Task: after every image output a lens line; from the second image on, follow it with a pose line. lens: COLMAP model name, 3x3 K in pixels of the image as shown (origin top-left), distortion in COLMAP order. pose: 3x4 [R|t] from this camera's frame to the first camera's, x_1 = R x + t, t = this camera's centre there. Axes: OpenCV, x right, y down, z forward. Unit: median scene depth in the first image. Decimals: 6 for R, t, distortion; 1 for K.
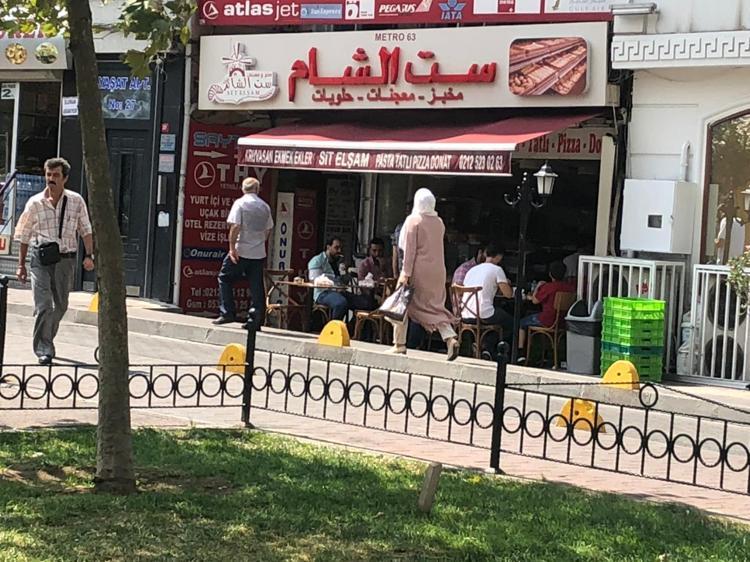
lens RADIAL K [[2764.3, 0, 374.8], [0, 2764.3, 281.3], [0, 0, 1]] dist [-0.055775, 0.000000]
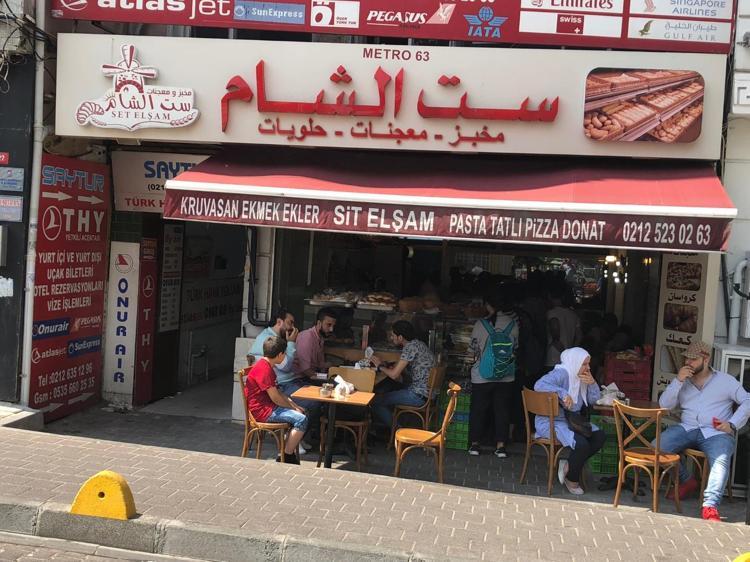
lens RADIAL K [[989.6, 0, 375.8], [0, 989.6, 280.5], [0, 0, 1]] dist [0.039012, 0.000000]
pose [[0.794478, -0.036812, 0.606176, -0.165785], [-0.005169, 0.997715, 0.067364, -0.044590], [-0.607271, -0.056652, 0.792473, 0.783299]]
